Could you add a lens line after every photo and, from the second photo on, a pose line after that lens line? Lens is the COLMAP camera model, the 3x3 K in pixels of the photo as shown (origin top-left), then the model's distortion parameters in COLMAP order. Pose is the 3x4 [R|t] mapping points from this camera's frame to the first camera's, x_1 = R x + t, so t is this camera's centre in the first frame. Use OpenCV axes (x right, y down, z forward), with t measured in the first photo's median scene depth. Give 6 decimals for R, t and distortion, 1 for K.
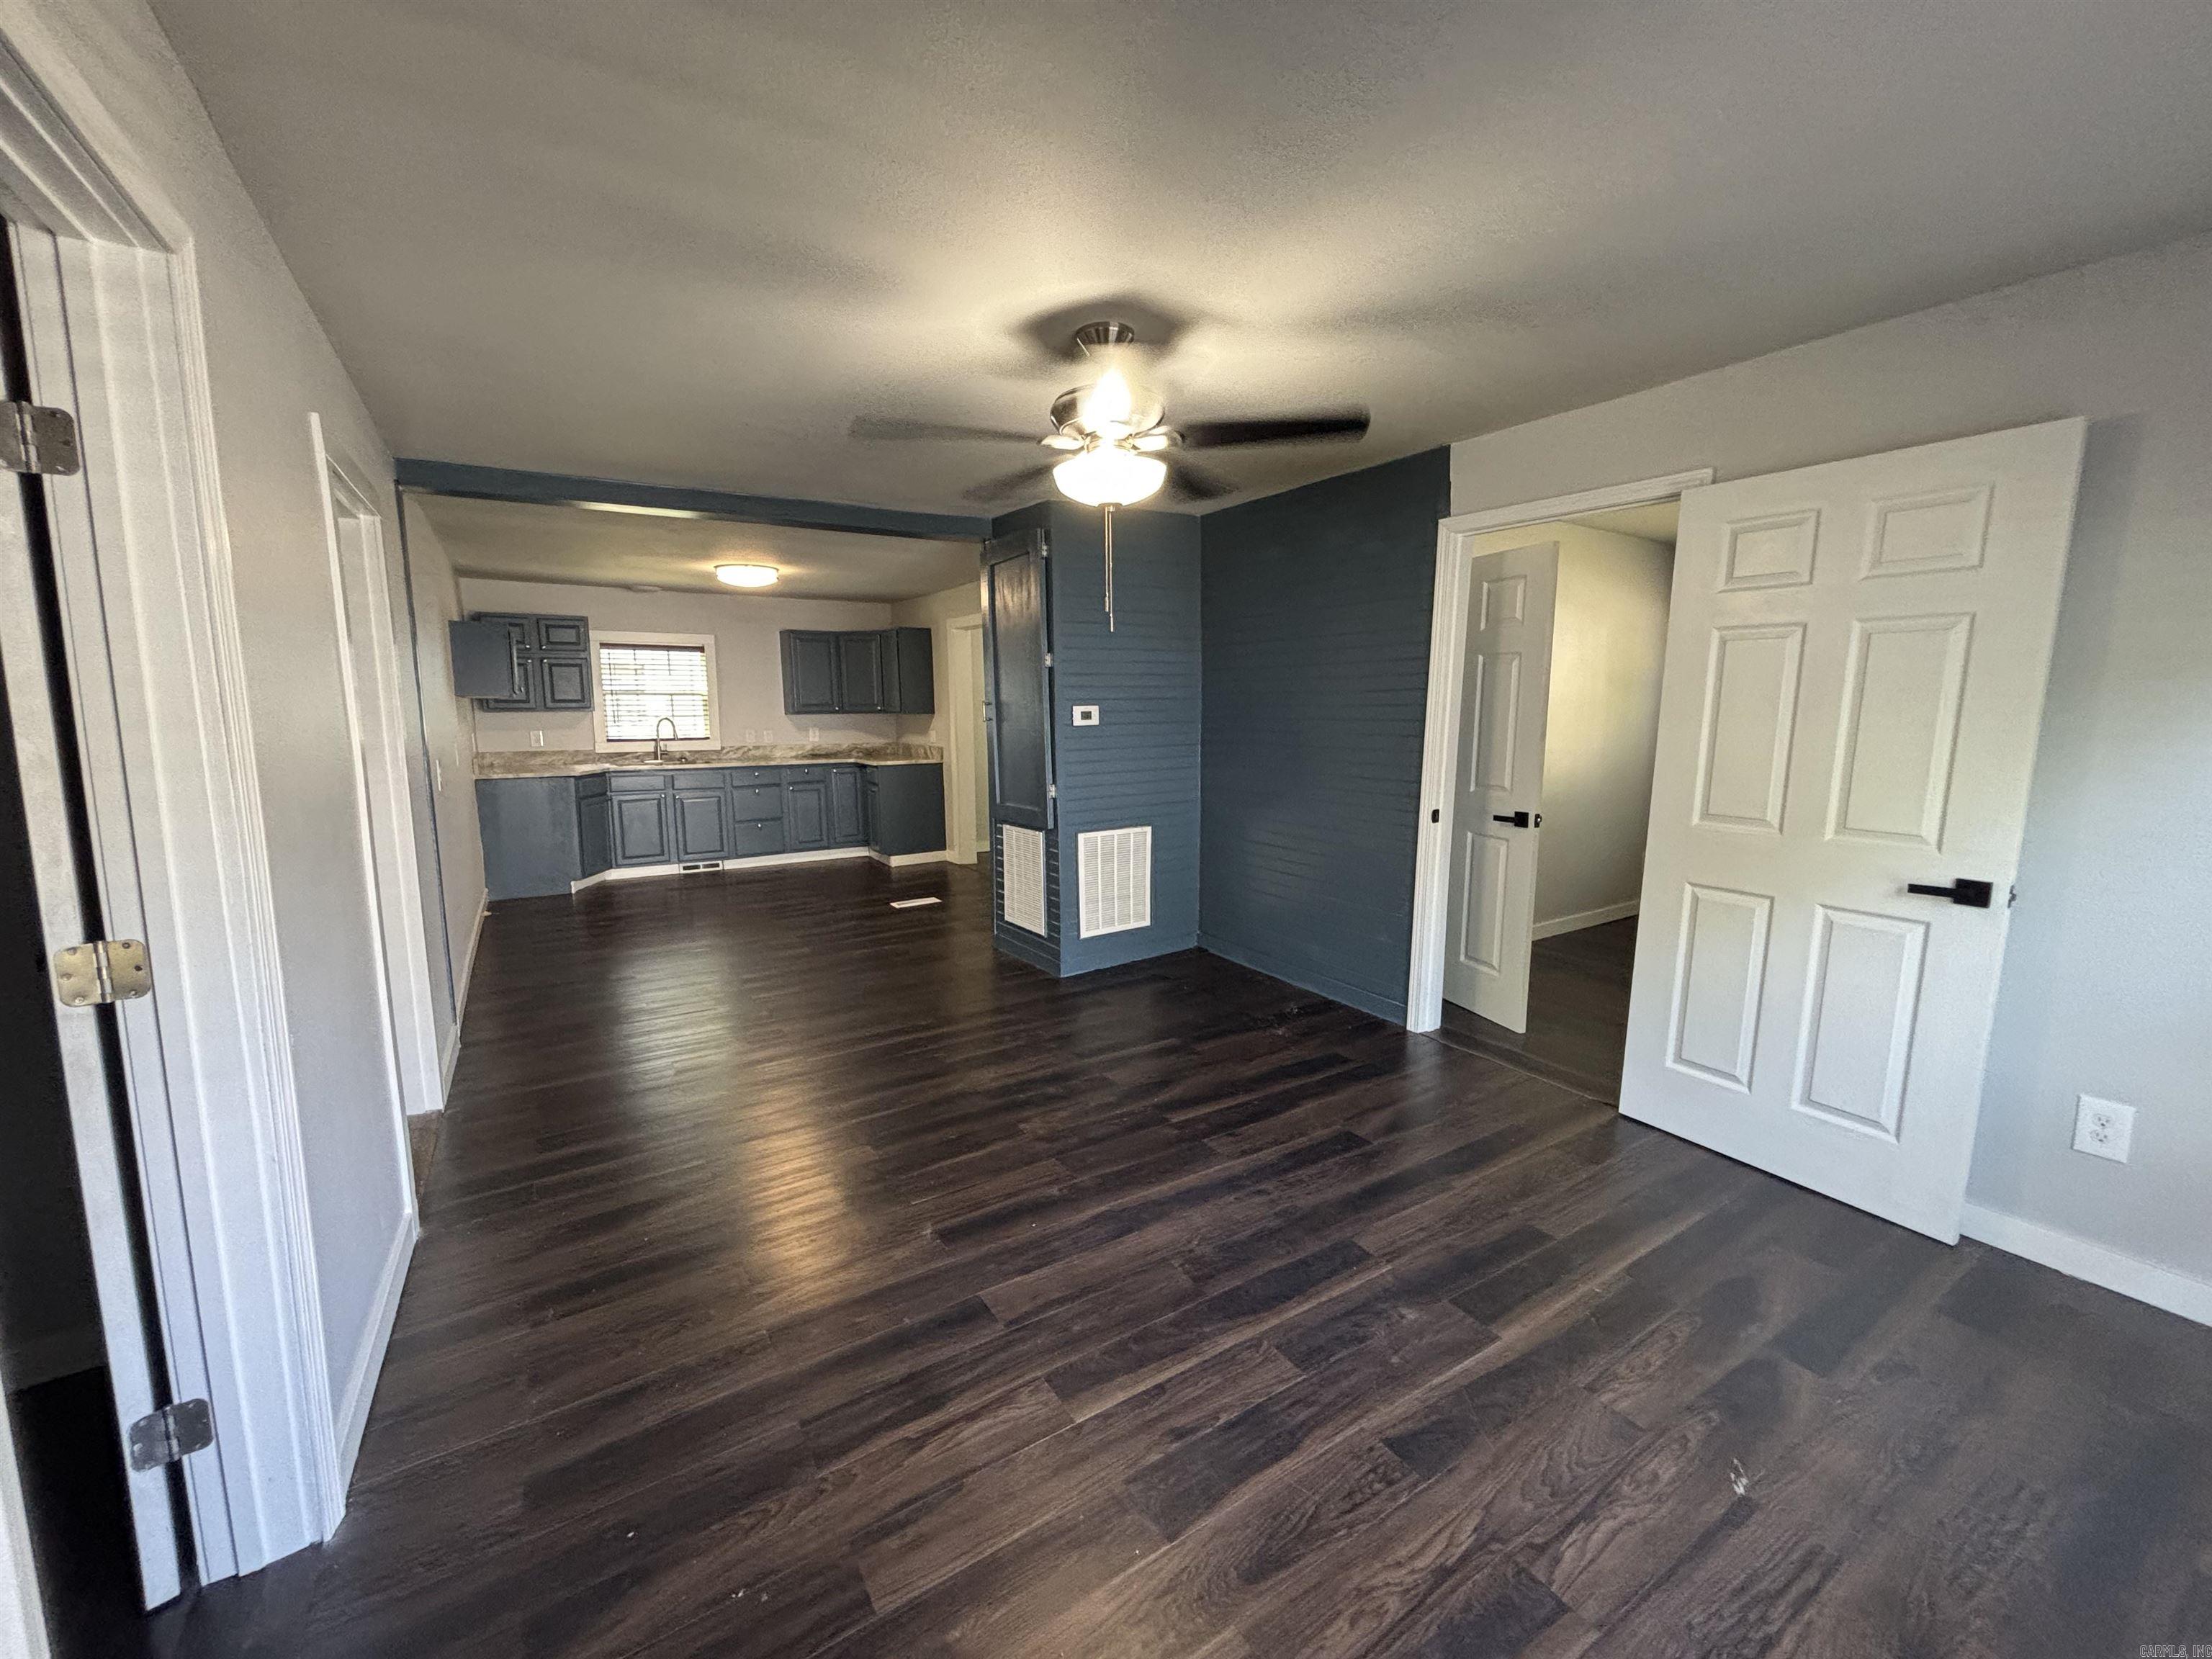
lens RADIAL K [[894.6, 0, 1119.8], [0, 894.6, 823.5], [0, 0, 1]] dist [-0.000738, -0.000098]
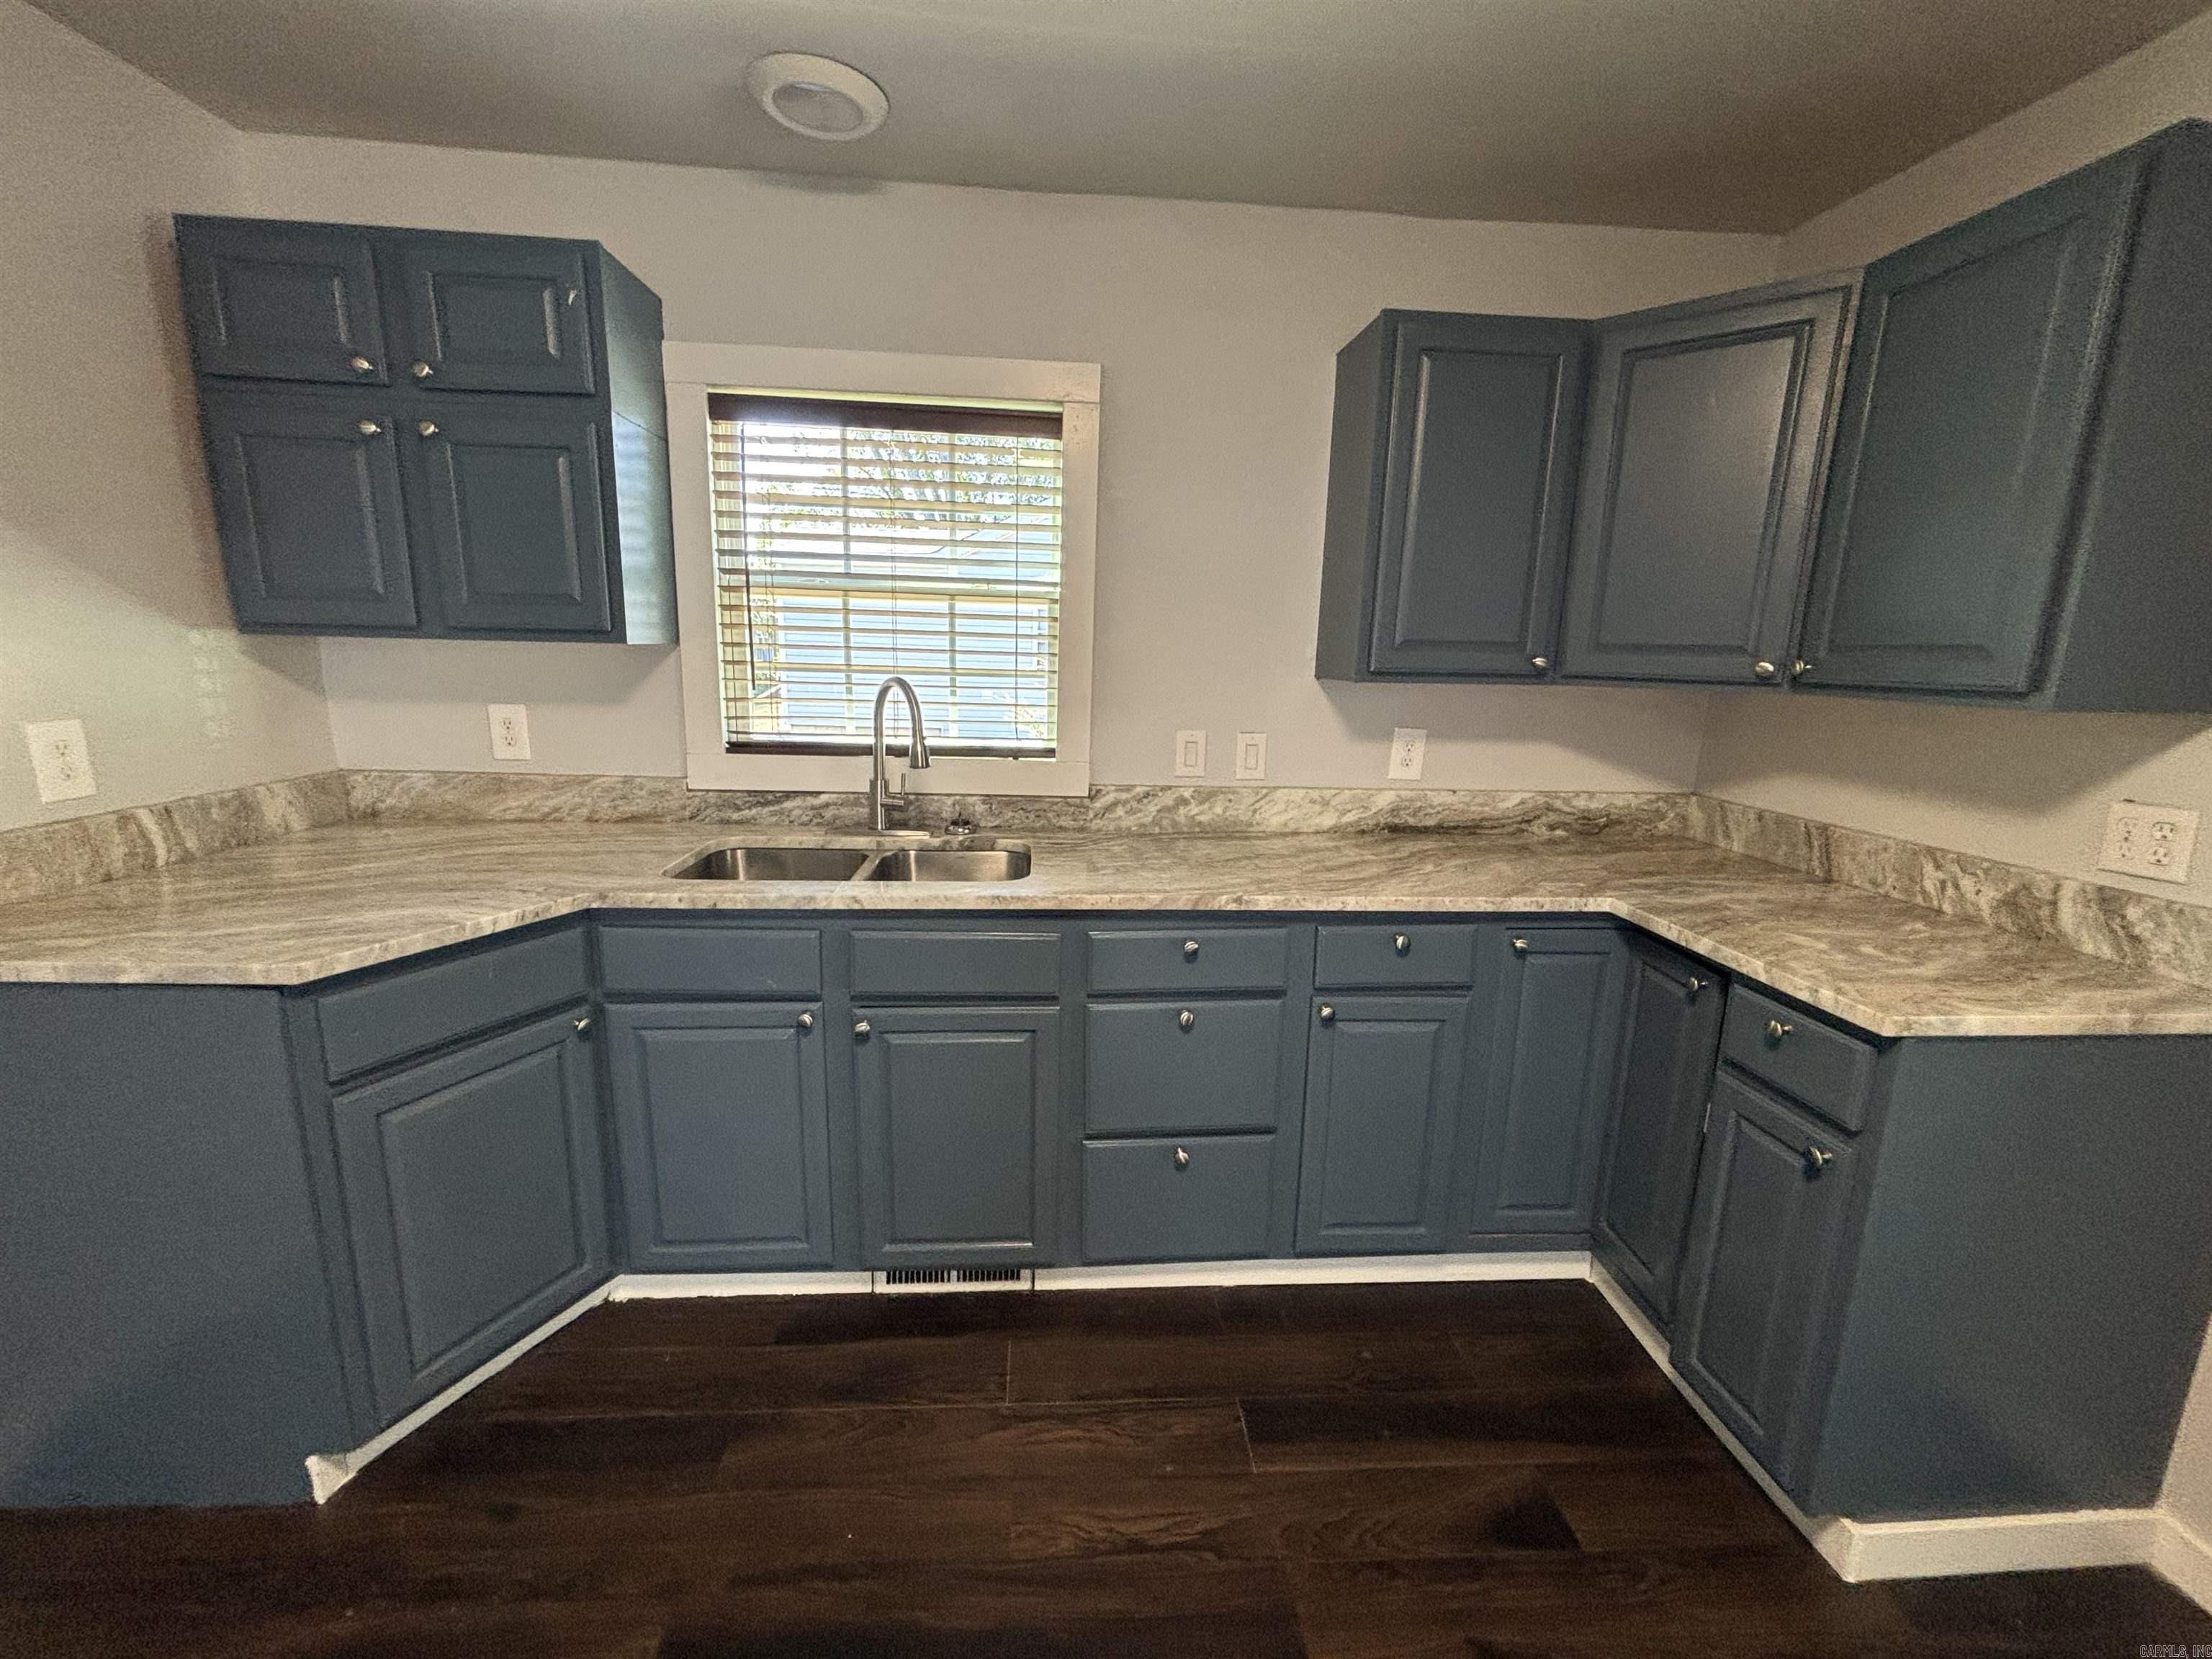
lens RADIAL K [[900.9, 0, 1106.0], [0, 900.9, 829.5], [0, 0, 1]] dist [-0.002535, -0.000022]
pose [[0.876166, 0.119363, -0.466996, -0.317963], [-0.094944, 0.992610, 0.075577, -0.097485], [0.472566, -0.021879, 0.881024, 0.778738]]
